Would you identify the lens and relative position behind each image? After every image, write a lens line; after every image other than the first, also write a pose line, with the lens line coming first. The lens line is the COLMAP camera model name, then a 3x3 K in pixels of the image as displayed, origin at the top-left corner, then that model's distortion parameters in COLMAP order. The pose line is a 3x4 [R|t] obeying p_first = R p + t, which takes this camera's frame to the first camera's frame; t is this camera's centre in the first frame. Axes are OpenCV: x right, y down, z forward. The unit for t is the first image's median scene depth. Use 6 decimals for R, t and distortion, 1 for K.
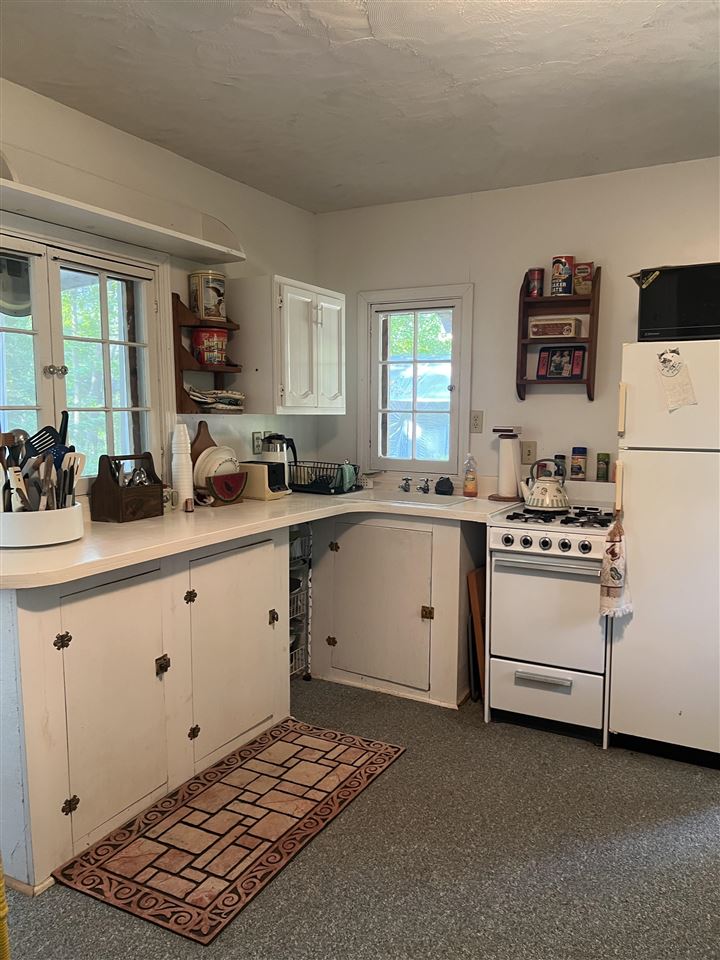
lens RADIAL K [[716.9, 0, 369.3], [0, 716.9, 485.9], [0, 0, 1]] dist [0.071904, -0.090110]
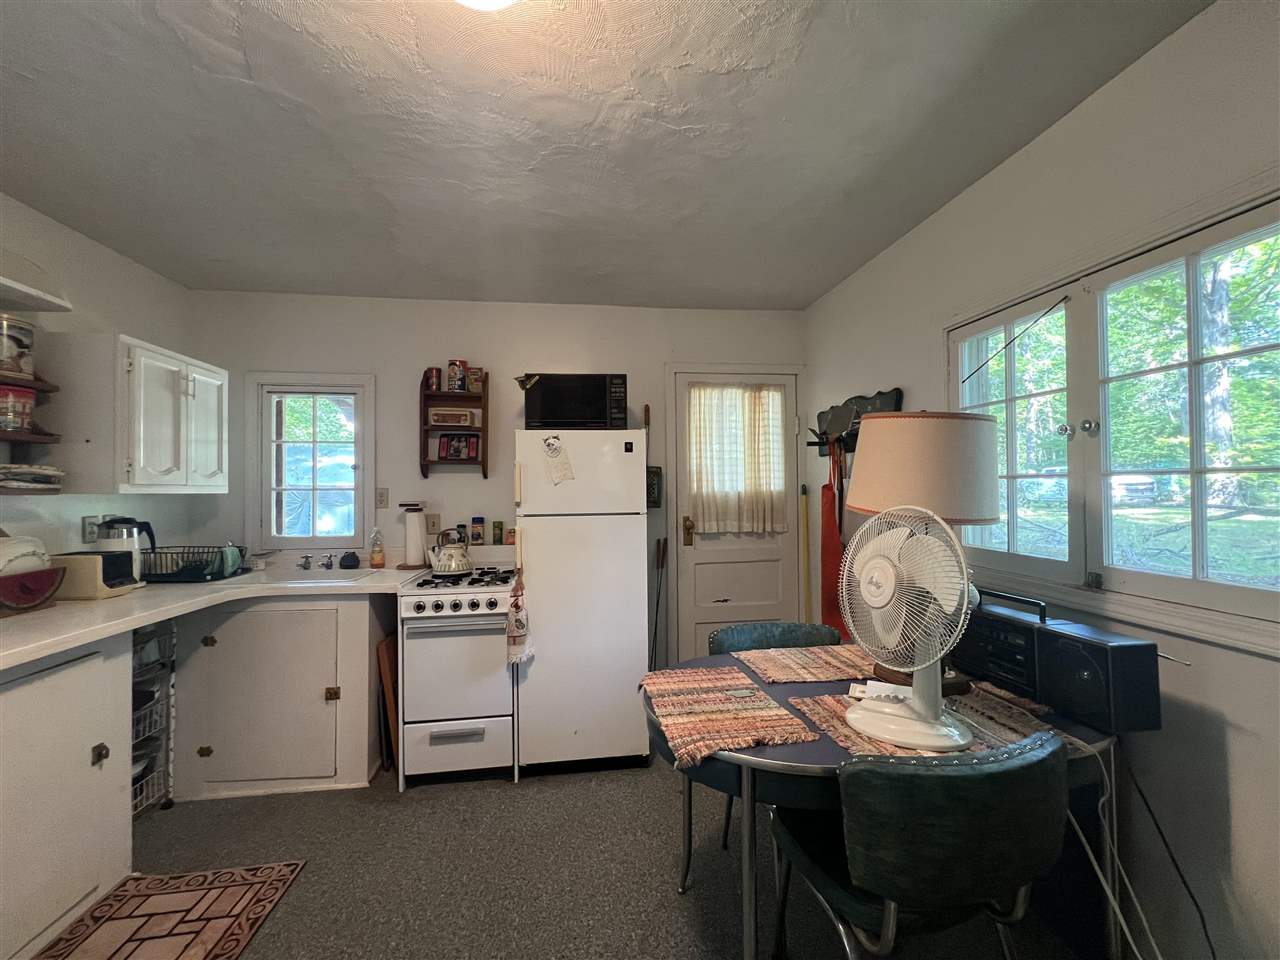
lens RADIAL K [[512.4, 0, 640.4], [0, 512.4, 480.8], [0, 0, 1]] dist [-0.001409, 0.000778]
pose [[0.810199, -0.003414, 0.586144, 0.014599], [0.077517, 0.991824, -0.101372, -0.007590], [-0.581006, 0.127568, 0.803840, 0.178068]]
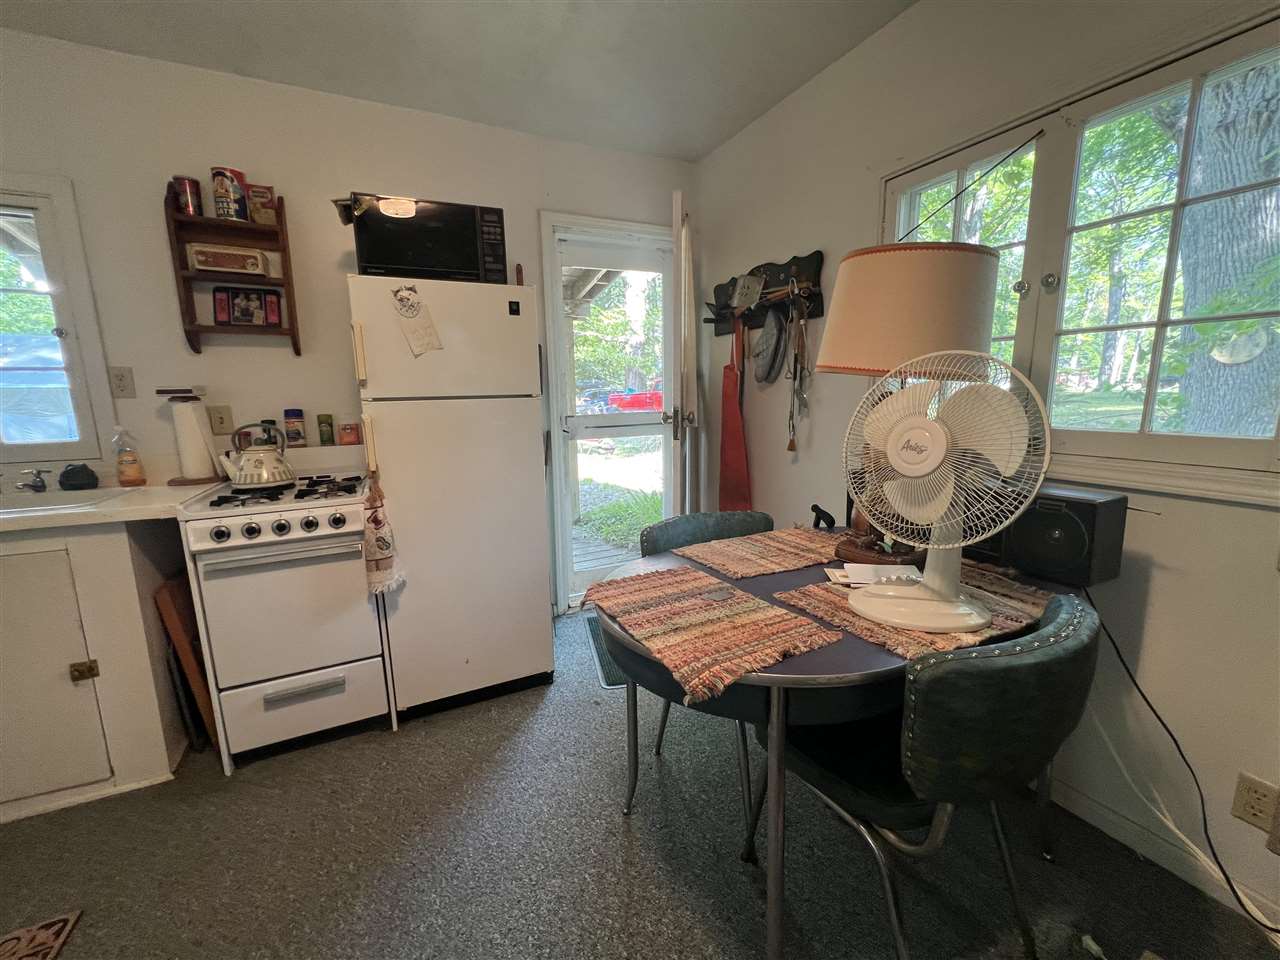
lens RADIAL K [[512.4, 0, 639.8], [0, 512.4, 480.0], [0, 0, 1]] dist [-0.001409, 0.000778]
pose [[0.585276, -0.153476, 0.796177, 0.035547], [0.109784, 0.987880, 0.109726, 0.010204], [-0.803368, 0.023188, 0.595032, 0.340685]]
